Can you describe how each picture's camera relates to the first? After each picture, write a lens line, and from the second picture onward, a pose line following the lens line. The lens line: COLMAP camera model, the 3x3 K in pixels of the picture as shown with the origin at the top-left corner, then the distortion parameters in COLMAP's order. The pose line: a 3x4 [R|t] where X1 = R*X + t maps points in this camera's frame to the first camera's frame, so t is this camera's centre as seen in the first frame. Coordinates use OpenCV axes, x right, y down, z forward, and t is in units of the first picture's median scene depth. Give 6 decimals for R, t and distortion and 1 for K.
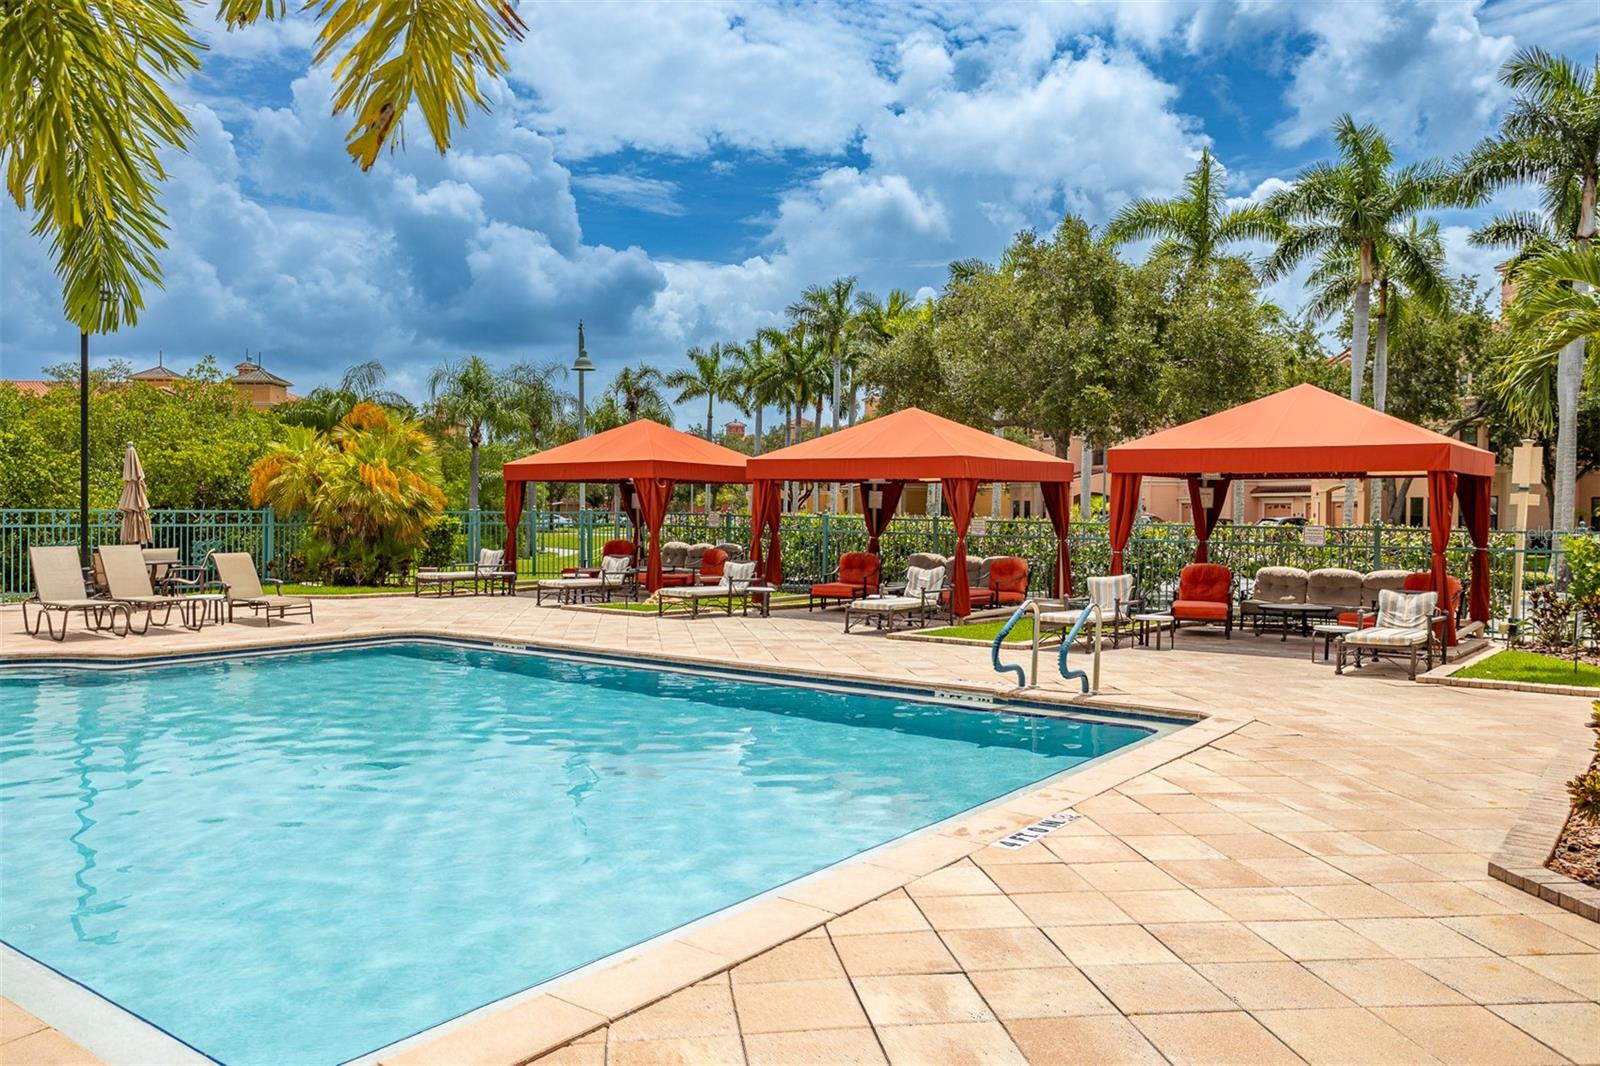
lens RADIAL K [[1221.4, 0, 799.2], [0, 1221.4, 530.0], [0, 0, 1]] dist [0.000131, 0.000179]
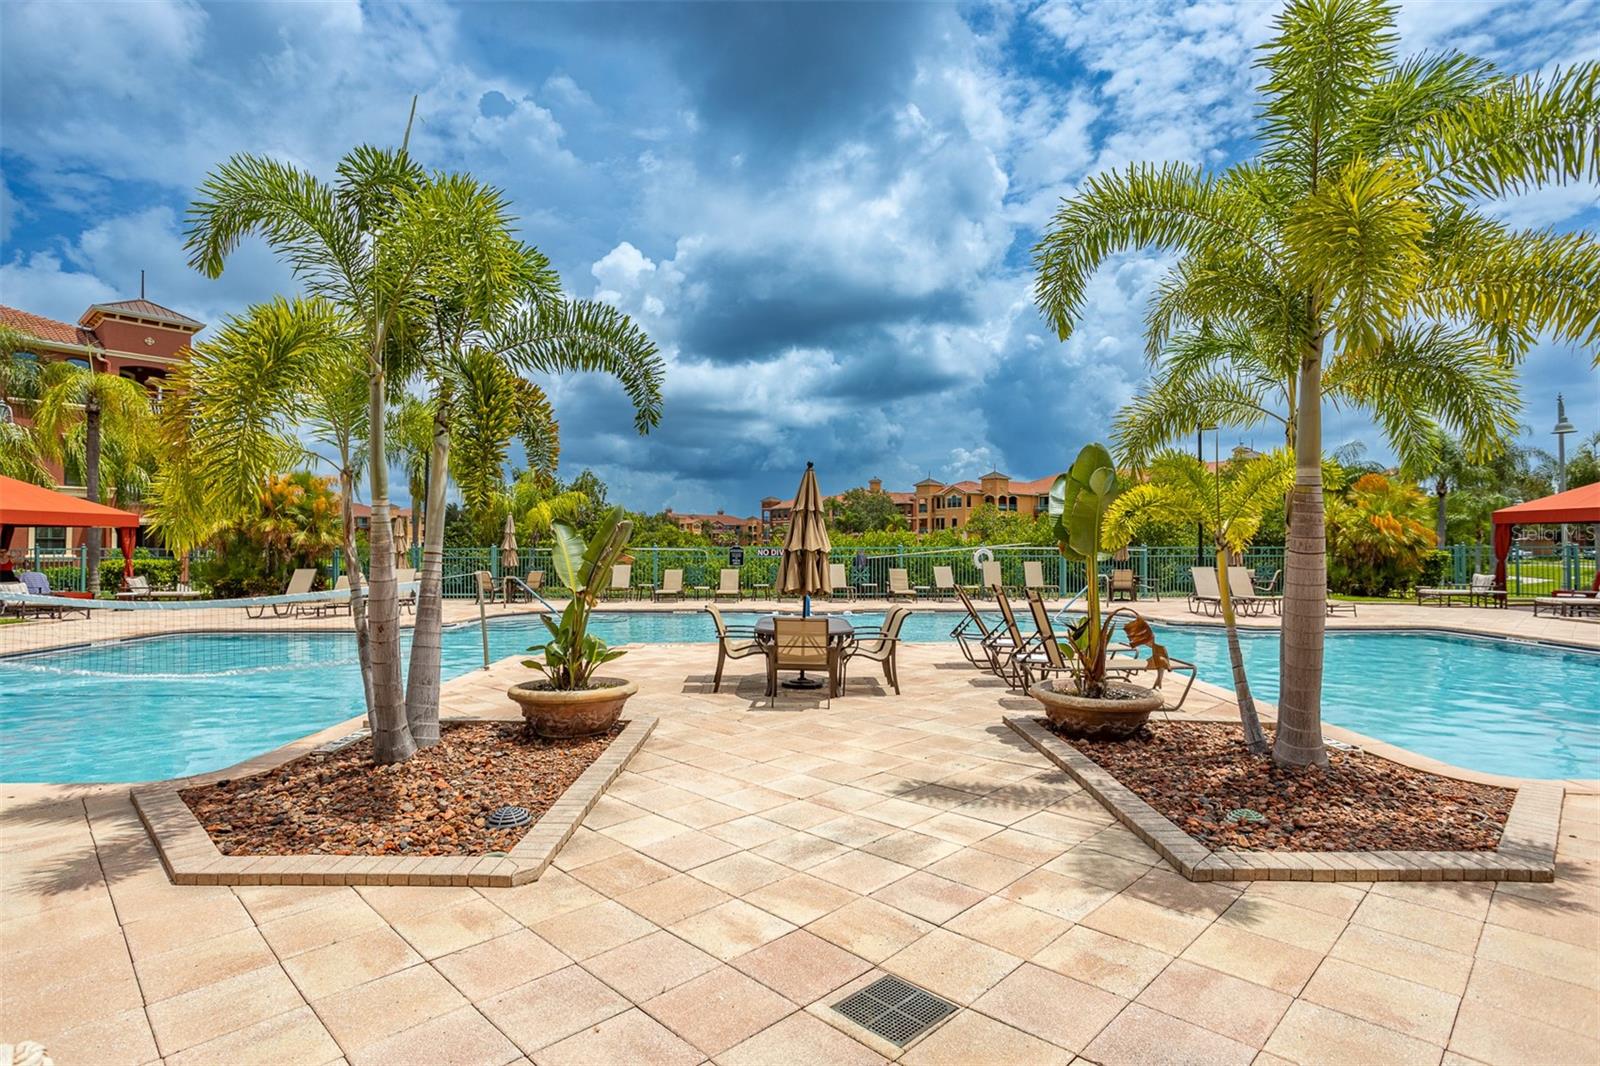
lens RADIAL K [[825.8, 0, 800.1], [0, 825.8, 542.6], [0, 0, 1]] dist [0.003706, 0.001334]
pose [[0.622207, -0.007930, -0.782812, -0.000235], [-0.007624, 0.999840, -0.016188, 0.000995], [0.782815, 0.016040, 0.622047, -0.176395]]
